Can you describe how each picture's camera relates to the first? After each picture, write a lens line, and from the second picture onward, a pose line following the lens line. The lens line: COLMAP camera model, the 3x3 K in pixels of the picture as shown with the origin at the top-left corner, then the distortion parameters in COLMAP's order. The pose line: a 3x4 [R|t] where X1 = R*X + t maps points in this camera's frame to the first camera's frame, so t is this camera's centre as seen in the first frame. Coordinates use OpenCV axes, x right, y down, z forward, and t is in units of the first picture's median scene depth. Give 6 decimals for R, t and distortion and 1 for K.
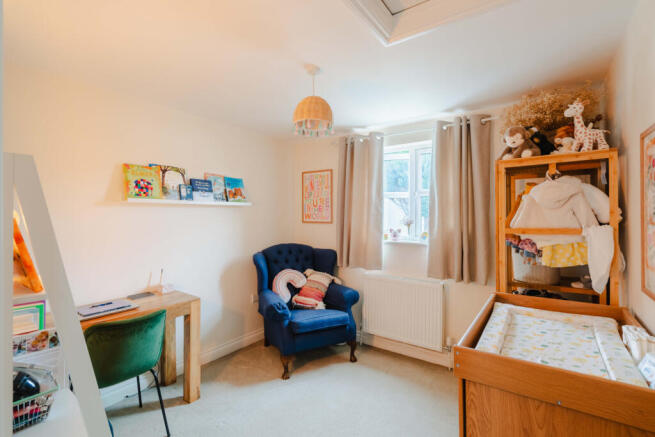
lens RADIAL K [[302.9, 0, 327.3], [0, 302.9, 216.0], [0, 0, 1]] dist [-0.009985, 0.002756]
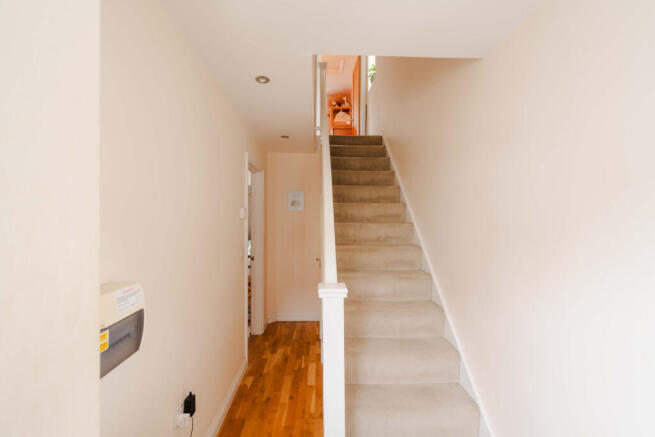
lens RADIAL K [[302.9, 0, 327.6], [0, 302.9, 217.9], [0, 0, 1]] dist [-0.009985, 0.002756]
pose [[0.797934, 0.001654, 0.602743, -2.220724], [-0.002945, 0.999995, 0.001155, 1.486952], [-0.602738, -0.002696, 0.797935, -2.596010]]
